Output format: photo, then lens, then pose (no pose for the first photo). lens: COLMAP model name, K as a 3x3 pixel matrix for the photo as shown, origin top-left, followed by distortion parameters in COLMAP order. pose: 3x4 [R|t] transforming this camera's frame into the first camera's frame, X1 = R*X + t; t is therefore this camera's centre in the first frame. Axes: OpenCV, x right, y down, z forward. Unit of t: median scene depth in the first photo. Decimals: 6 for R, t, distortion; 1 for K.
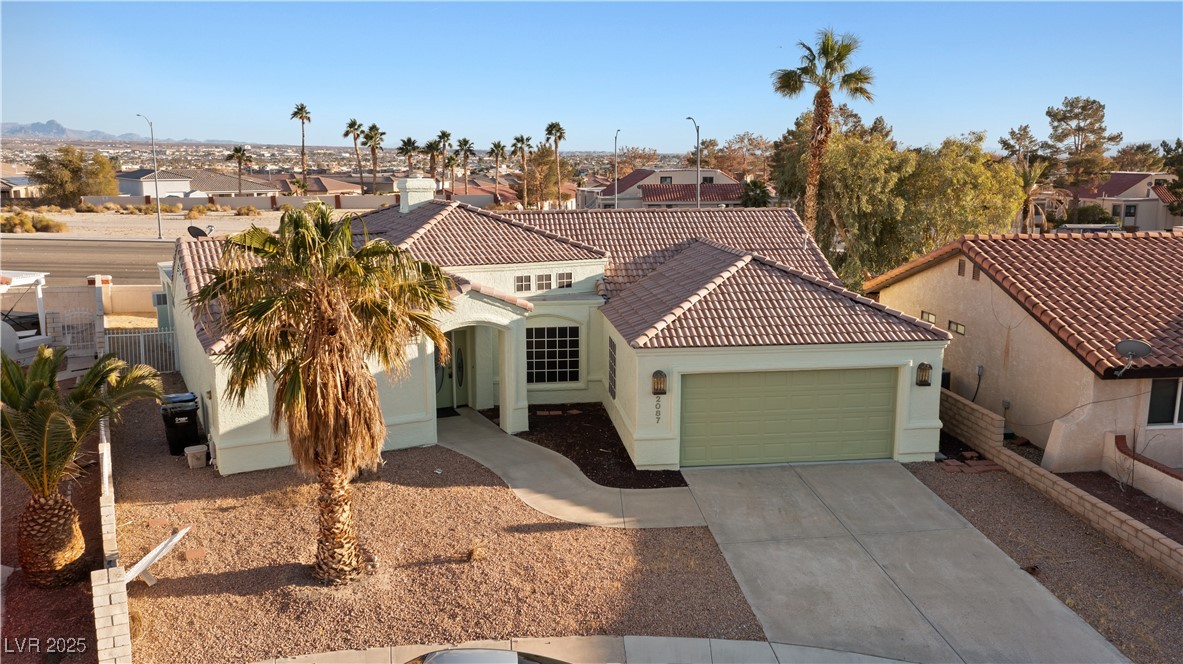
lens RADIAL K [[935.2, 0, 591.5], [0, 935.2, 332.0], [0, 0, 1]] dist [-0.017172, 0.006032]
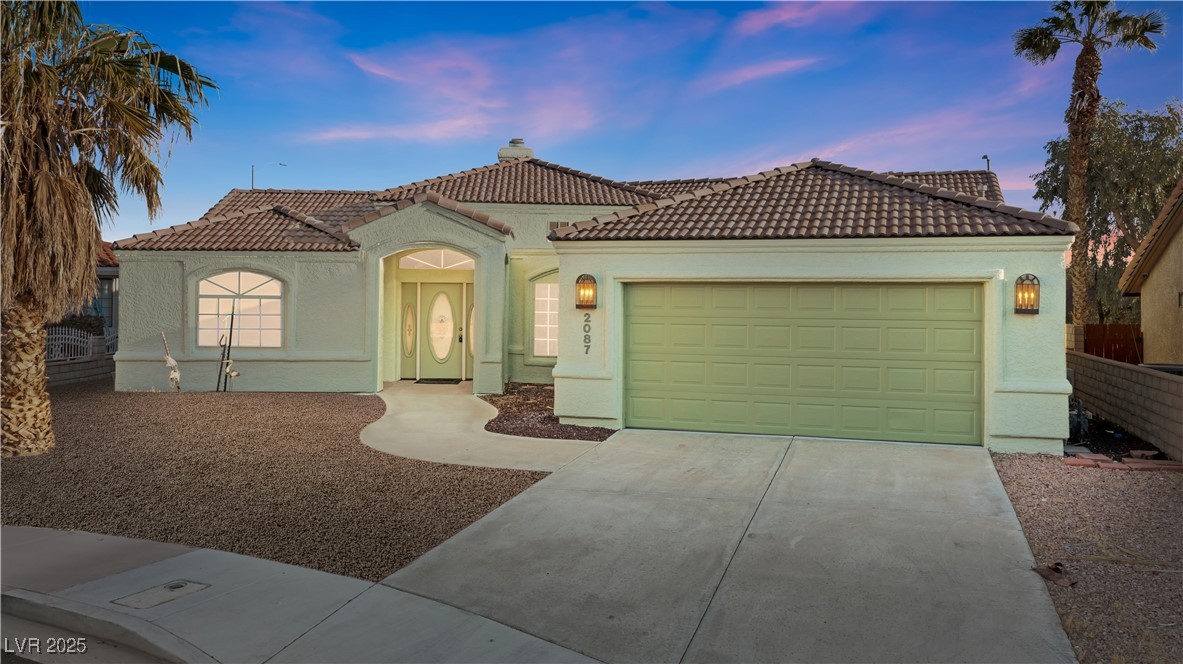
lens RADIAL K [[946.9, 0, 592.3], [0, 946.9, 290.8], [0, 0, 1]] dist [-0.010391, 0.005556]
pose [[0.906934, 0.003653, -0.421257, 0.361465], [-0.088900, 0.979103, -0.182905, 0.176097], [0.411786, 0.203332, 0.888306, 0.368797]]
